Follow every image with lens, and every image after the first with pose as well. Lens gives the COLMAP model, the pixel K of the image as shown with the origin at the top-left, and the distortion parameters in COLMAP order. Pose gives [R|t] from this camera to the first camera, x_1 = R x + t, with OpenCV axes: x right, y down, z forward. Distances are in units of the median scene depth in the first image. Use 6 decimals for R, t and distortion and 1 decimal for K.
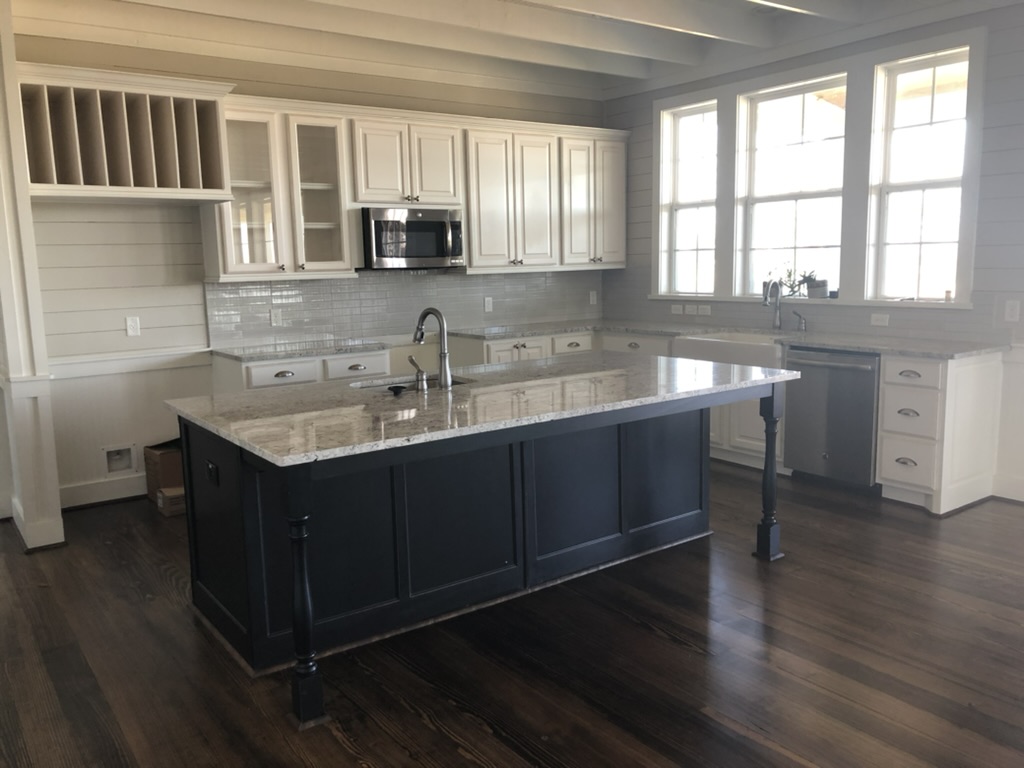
lens RADIAL K [[848.5, 0, 512.0], [0, 848.5, 384.0], [0, 0, 1]] dist [0.007529, 0.001366]
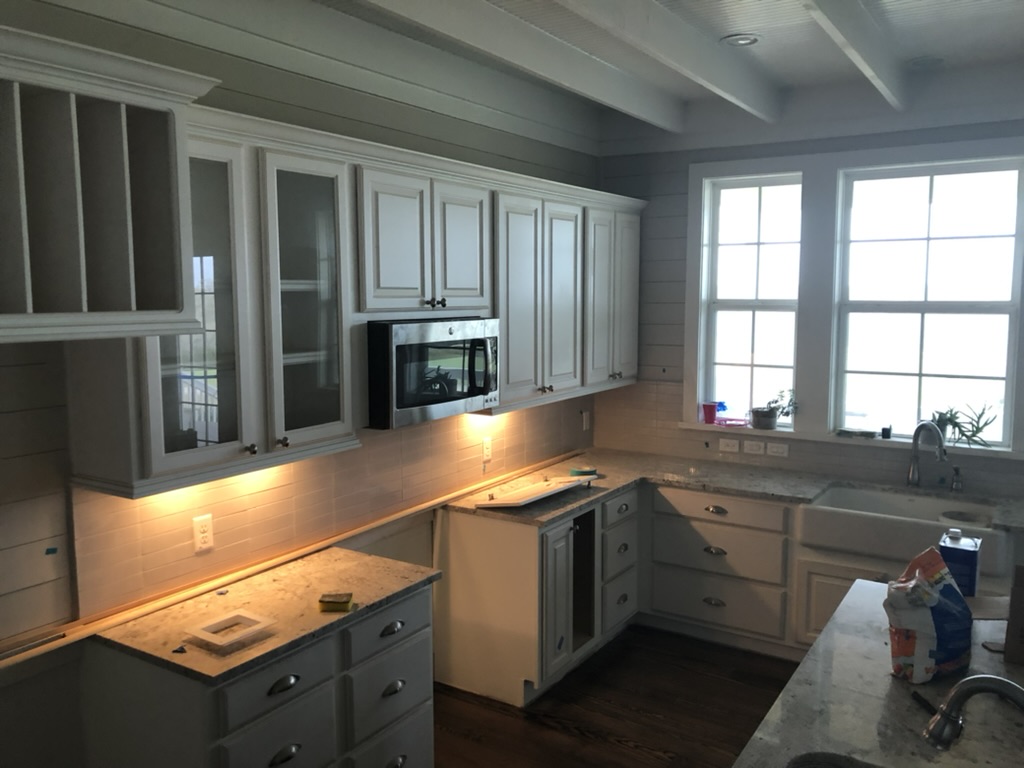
lens RADIAL K [[842.8, 0, 534.5], [0, 842.8, 368.2], [0, 0, 1]] dist [0.014961, 0.004885]
pose [[0.926897, -0.010297, 0.375175, -0.270200], [0.031010, 0.998307, -0.049215, -0.139332], [-0.374033, 0.057251, 0.925646, 0.426464]]
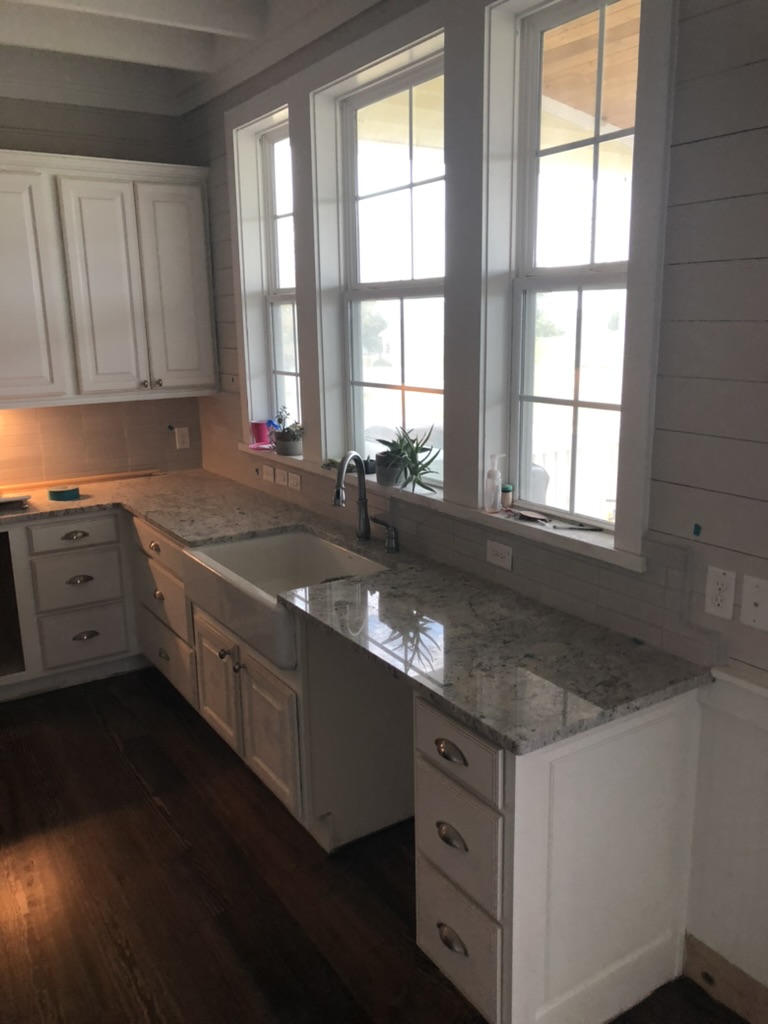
lens RADIAL K [[848.5, 0, 384.0], [0, 848.5, 512.0], [0, 0, 1]] dist [0.007529, 0.001366]
pose [[0.998396, 0.018393, -0.053548, 0.351703], [-0.013851, 0.996371, 0.083980, -0.125921], [0.054899, -0.083103, 0.995028, 0.457947]]
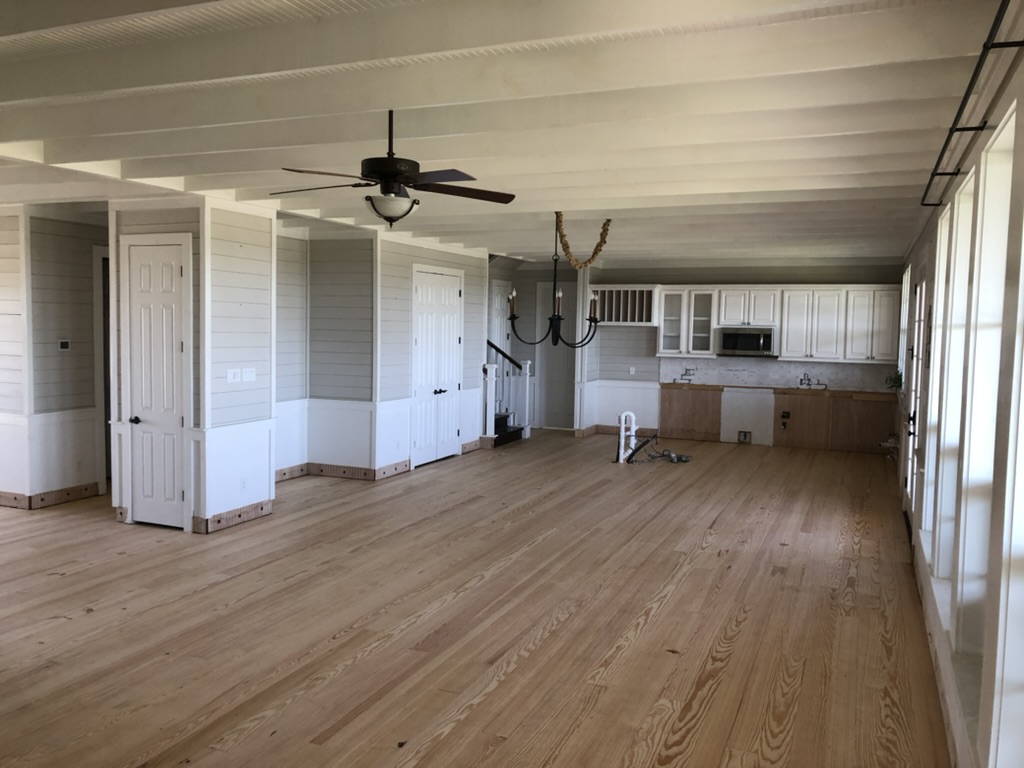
lens RADIAL K [[848.5, 0, 512.0], [0, 848.5, 384.0], [0, 0, 1]] dist [0.007529, 0.001366]
pose [[0.520652, 0.086088, -0.849418, 1.399154], [-0.161173, 0.986925, 0.001233, 0.026902], [0.838418, 0.136261, 0.527720, -0.614718]]
